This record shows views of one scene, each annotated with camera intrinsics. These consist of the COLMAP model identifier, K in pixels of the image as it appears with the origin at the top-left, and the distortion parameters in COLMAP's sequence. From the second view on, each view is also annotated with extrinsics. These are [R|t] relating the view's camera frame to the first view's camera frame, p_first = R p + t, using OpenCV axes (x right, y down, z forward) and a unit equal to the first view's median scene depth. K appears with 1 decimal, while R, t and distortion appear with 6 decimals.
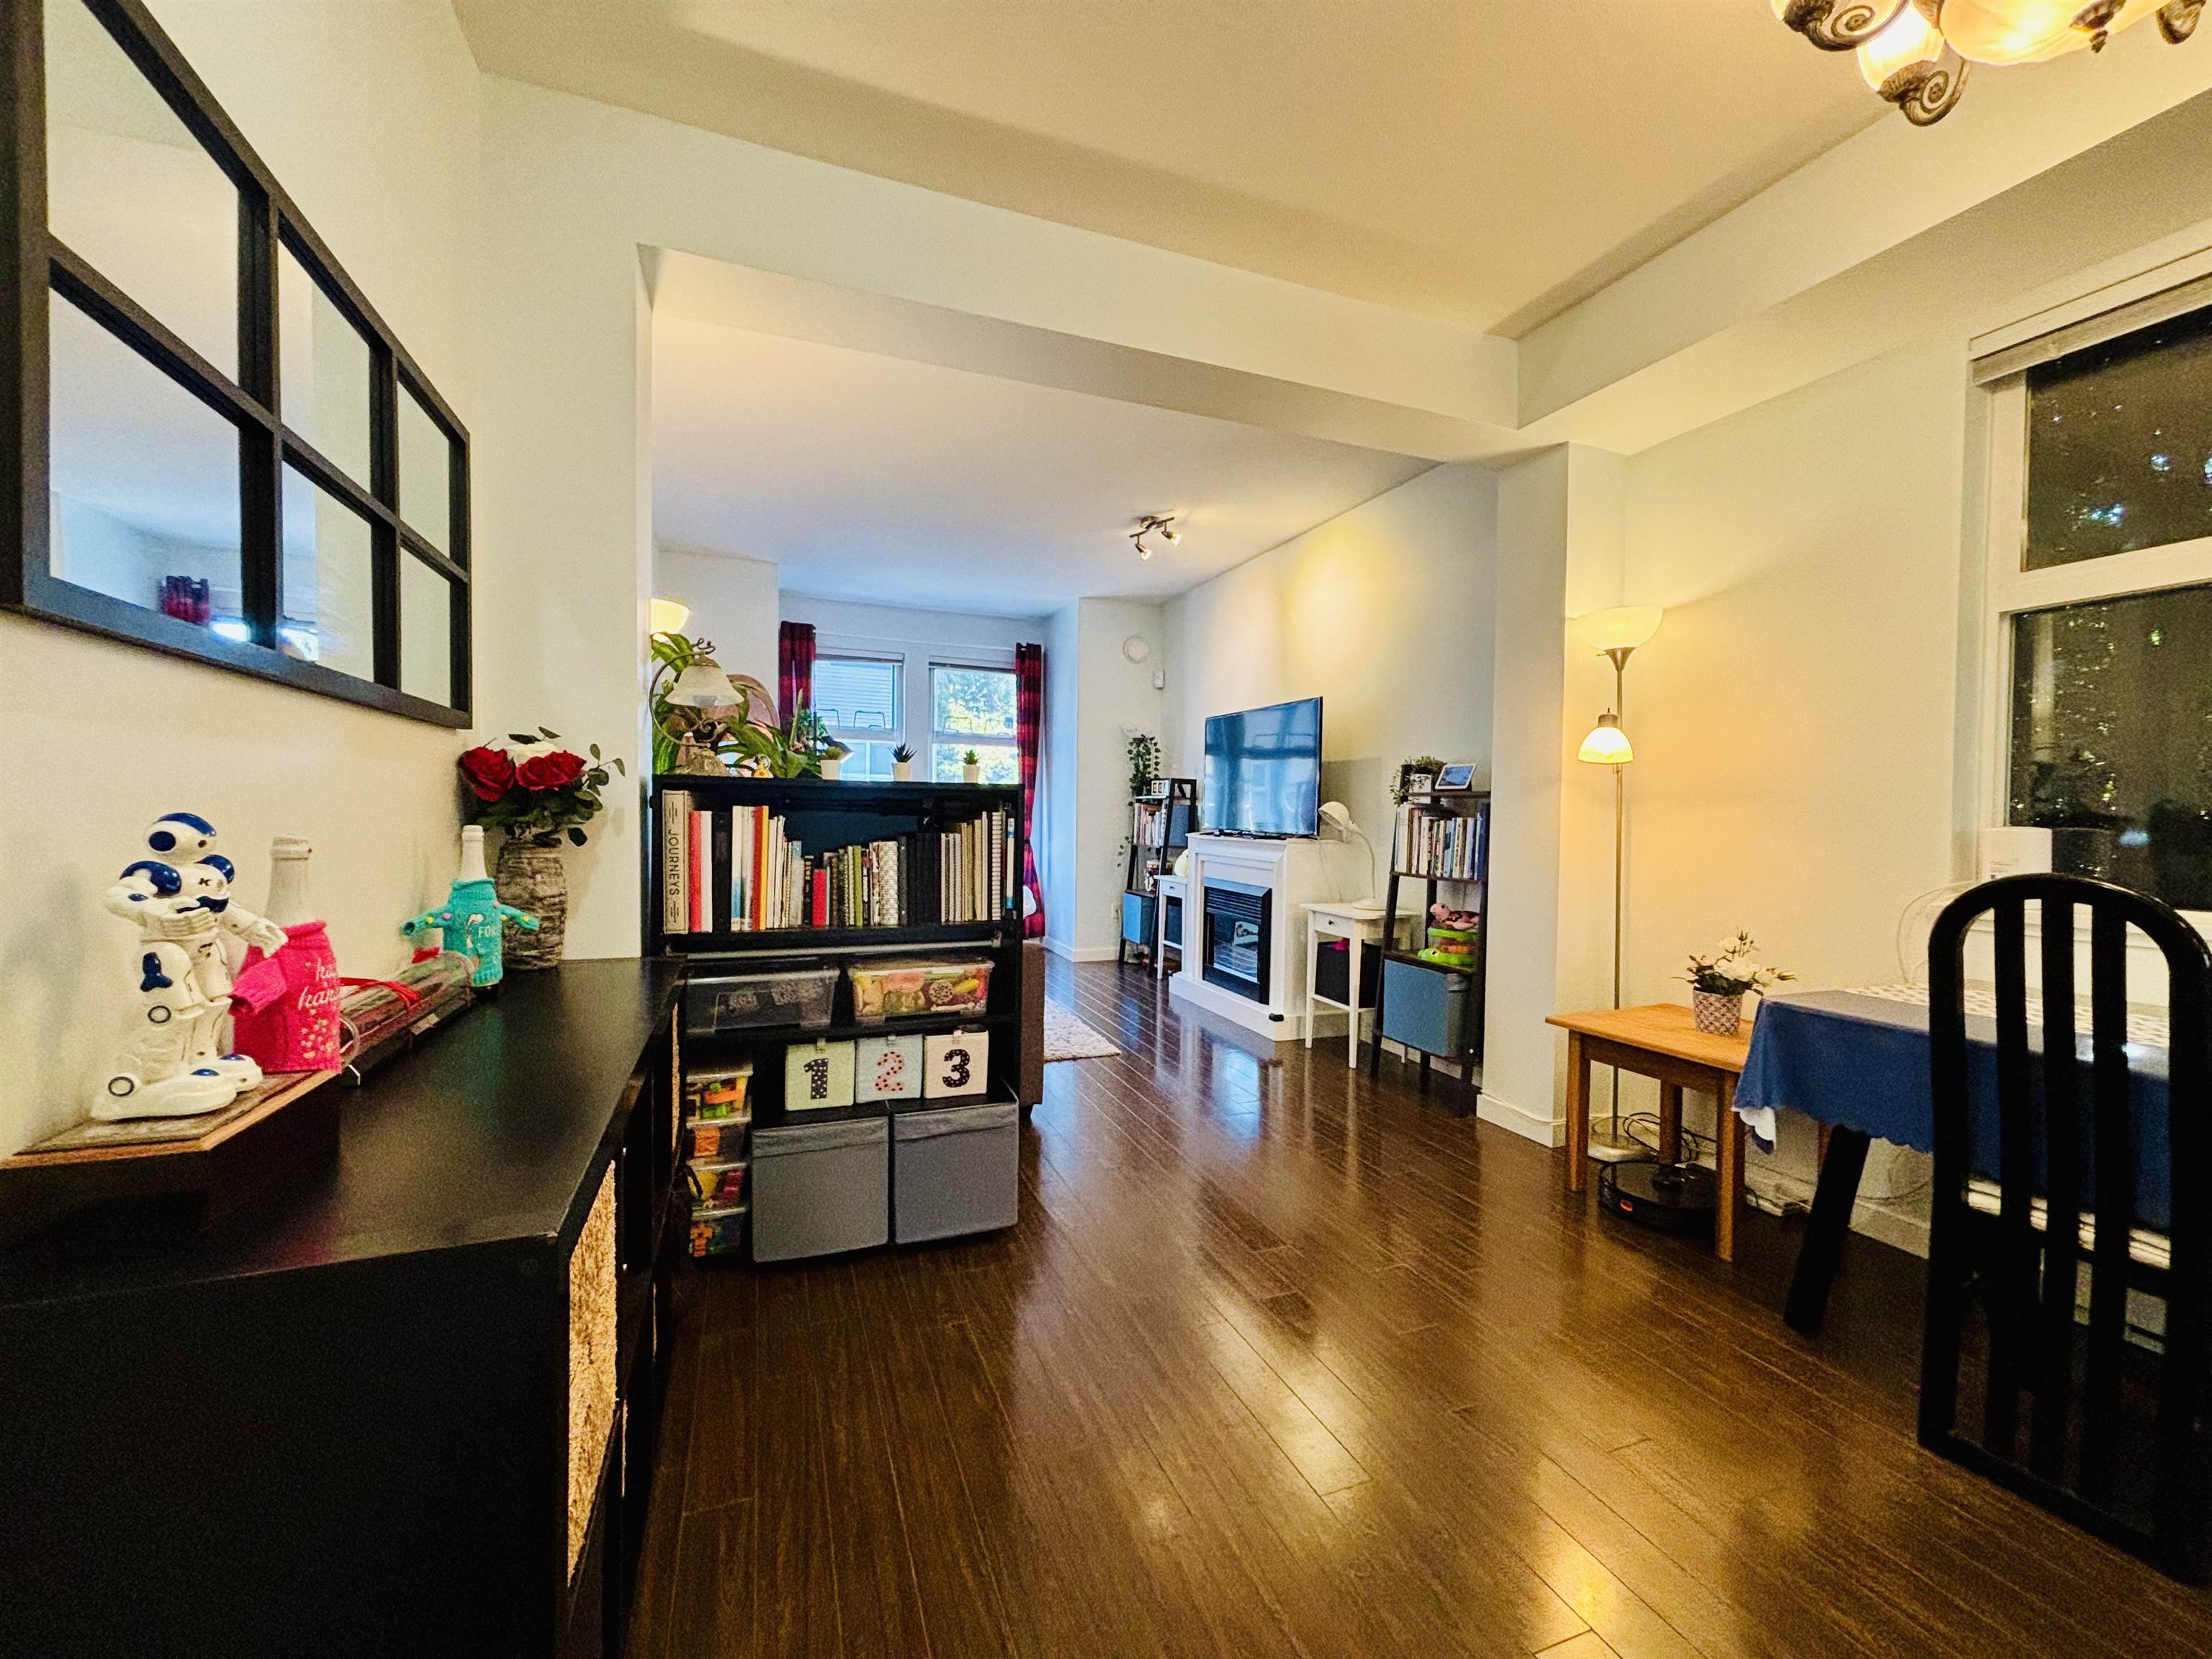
lens RADIAL K [[889.1, 0, 1107.5], [0, 889.1, 831.0], [0, 0, 1]] dist [0.002073, 0.000335]
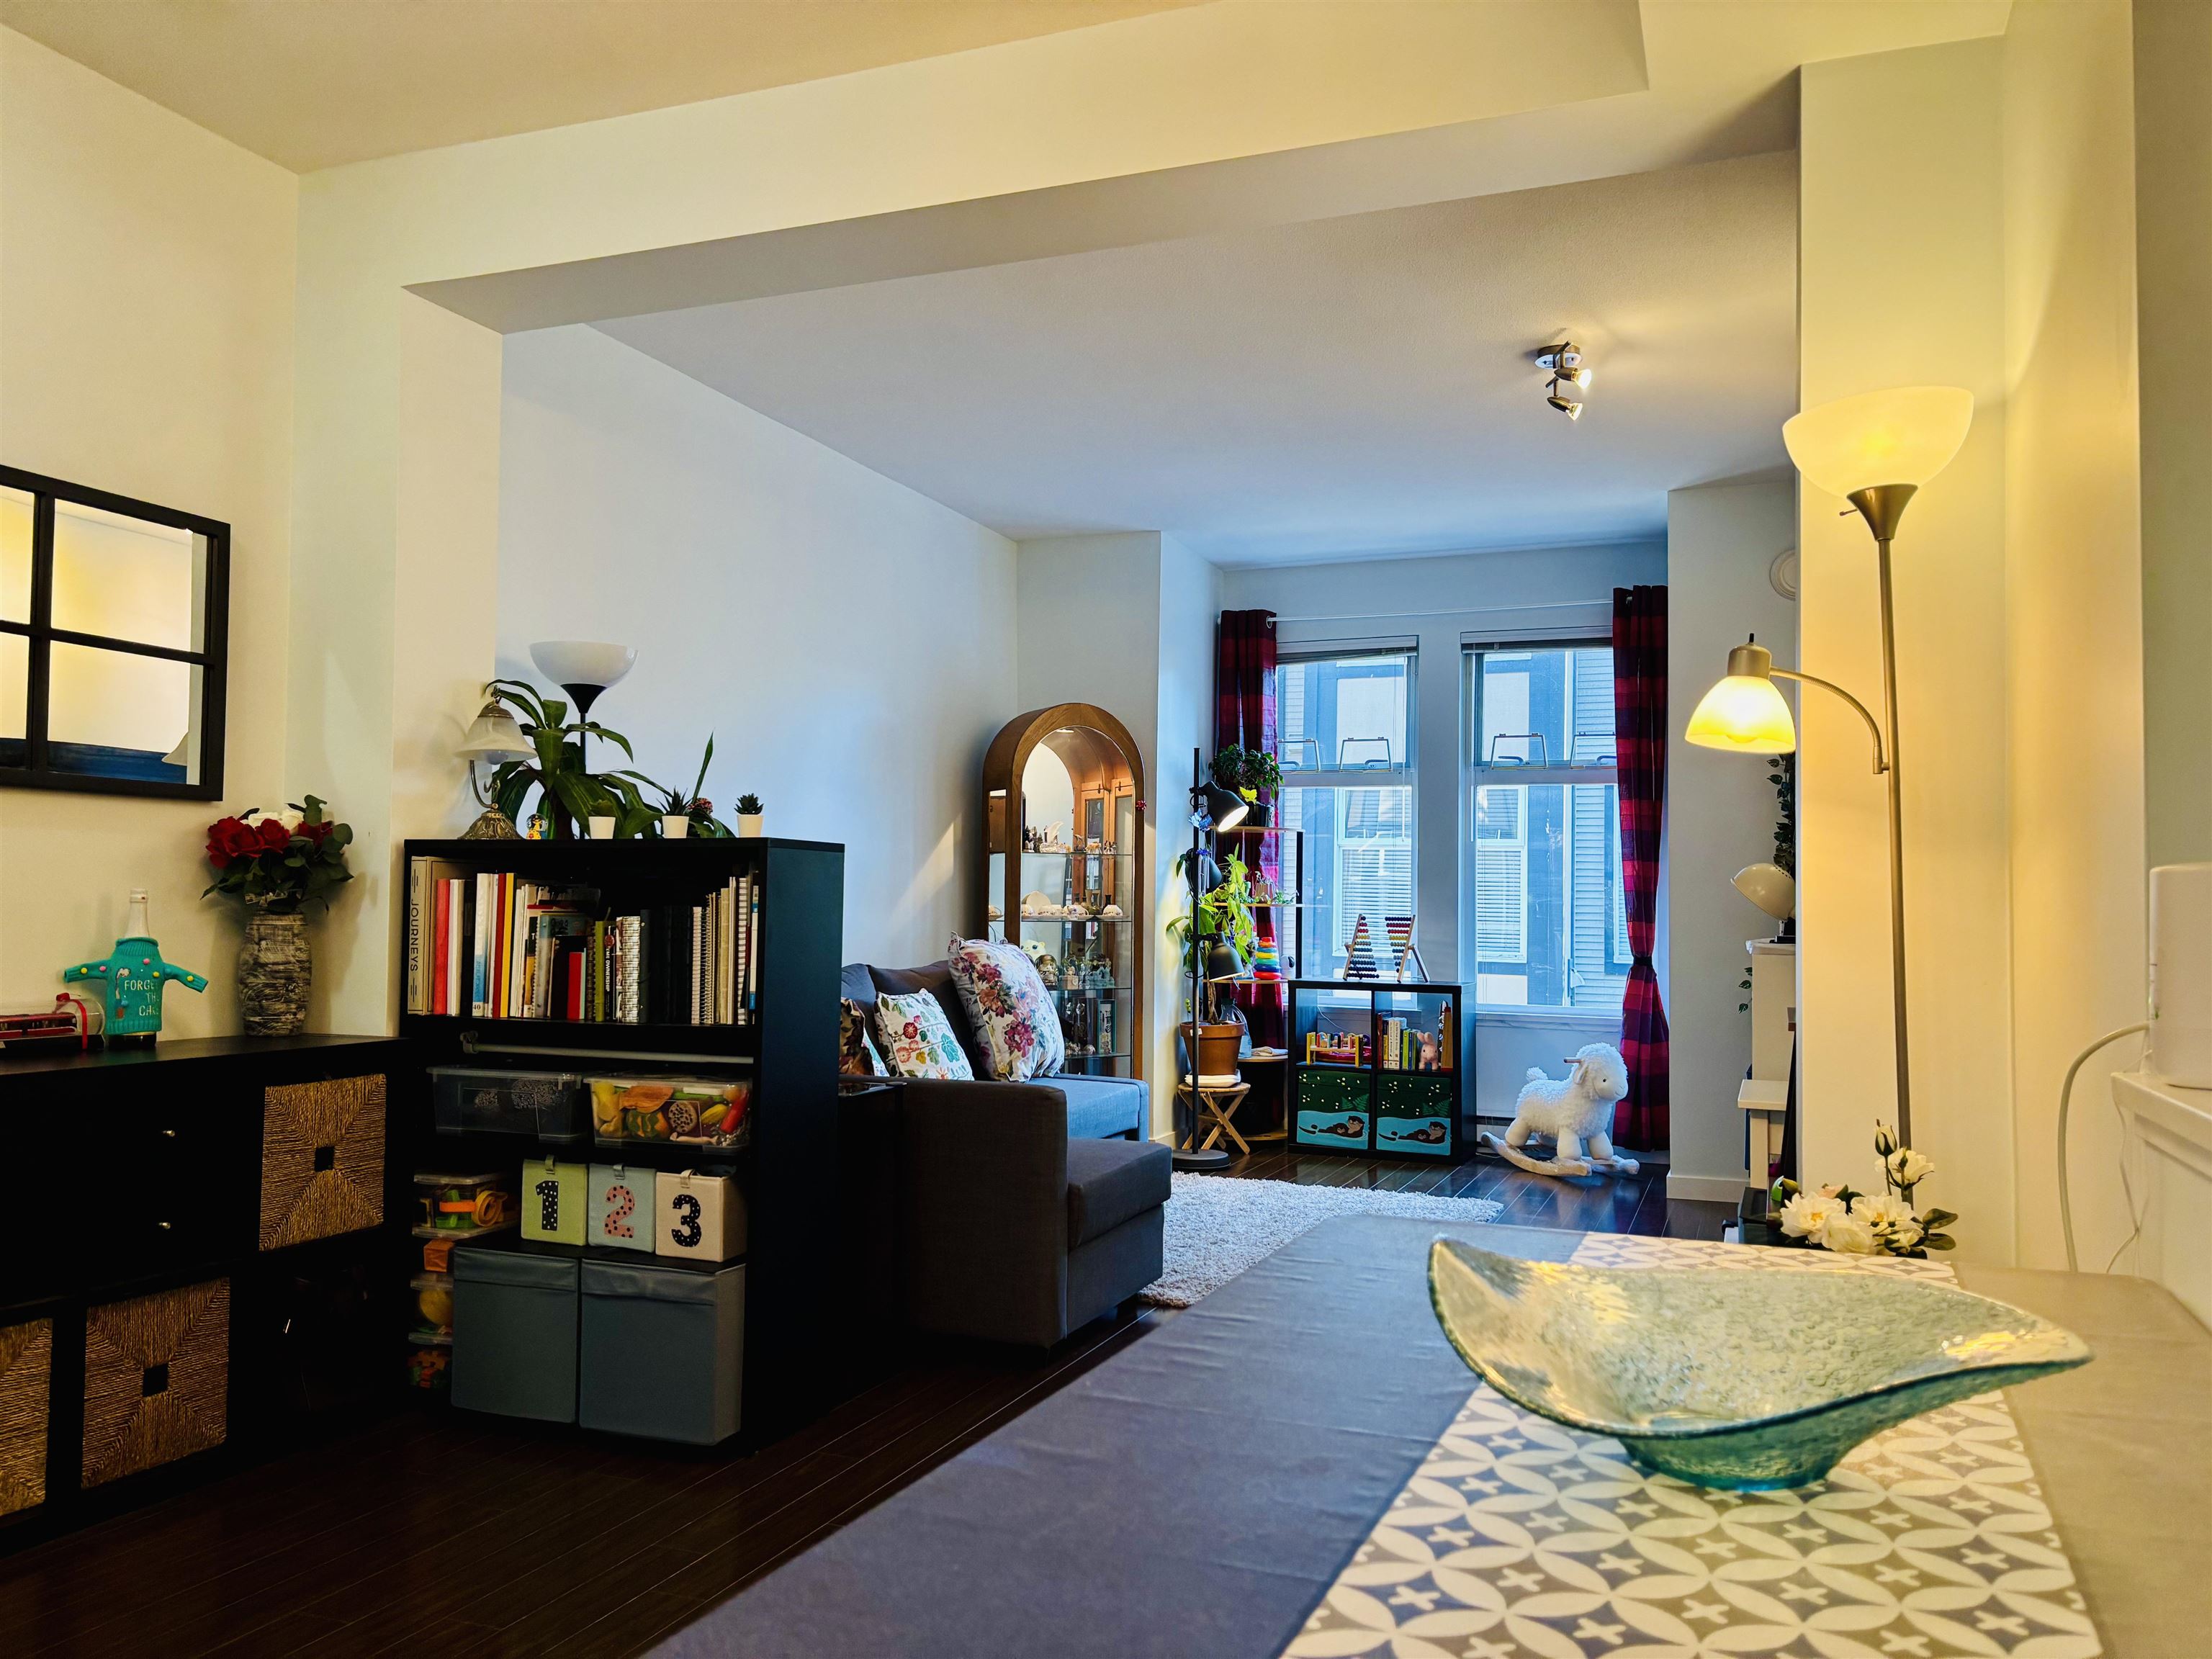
lens RADIAL K [[1660.3, 0, 1106.9], [0, 1660.3, 824.3], [0, 0, 1]] dist [0.049911, -0.068912]
pose [[0.733980, -0.039540, -0.678019, 1.056763], [-0.016746, 0.996947, -0.076267, 0.035399], [0.678965, 0.067332, 0.731077, 0.190531]]
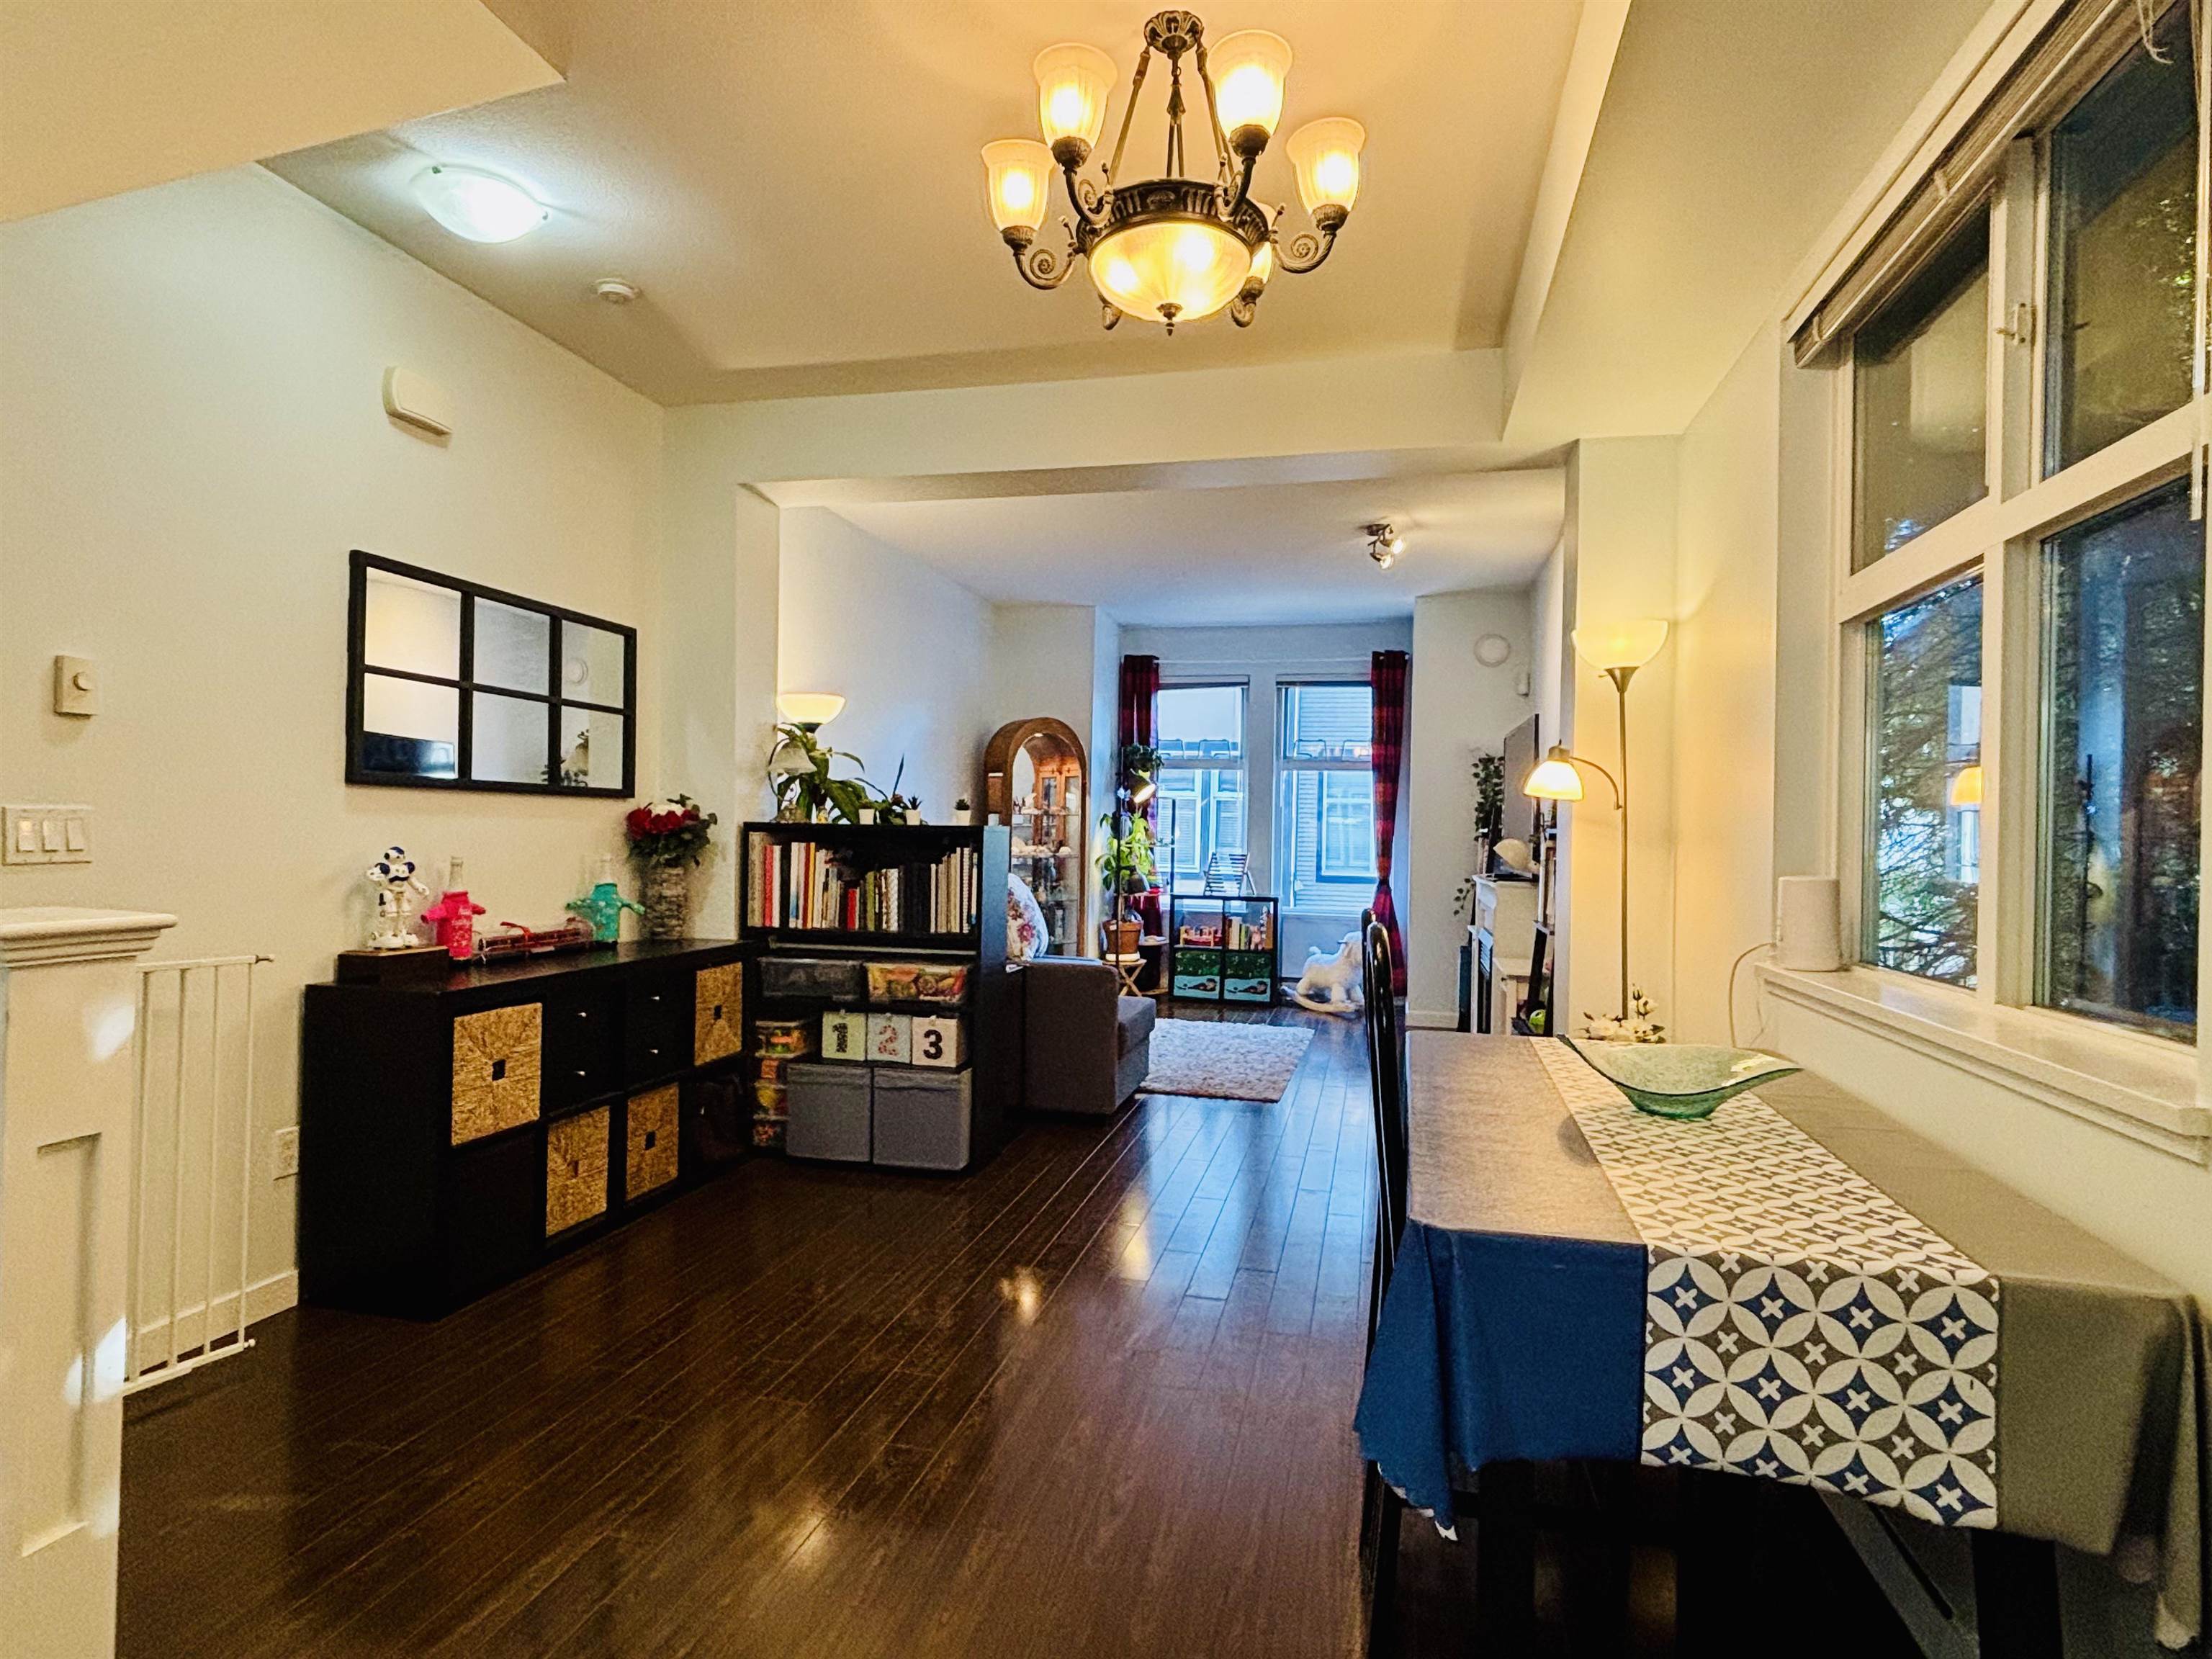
lens RADIAL K [[1195.3, 0, 1097.0], [0, 1195.3, 820.1], [0, 0, 1]] dist [0.038063, -0.000137]
pose [[0.821032, -0.005001, -0.570860, 1.031036], [-0.018844, 0.999179, -0.035855, -0.003373], [0.570571, 0.040196, 0.820264, -0.315068]]
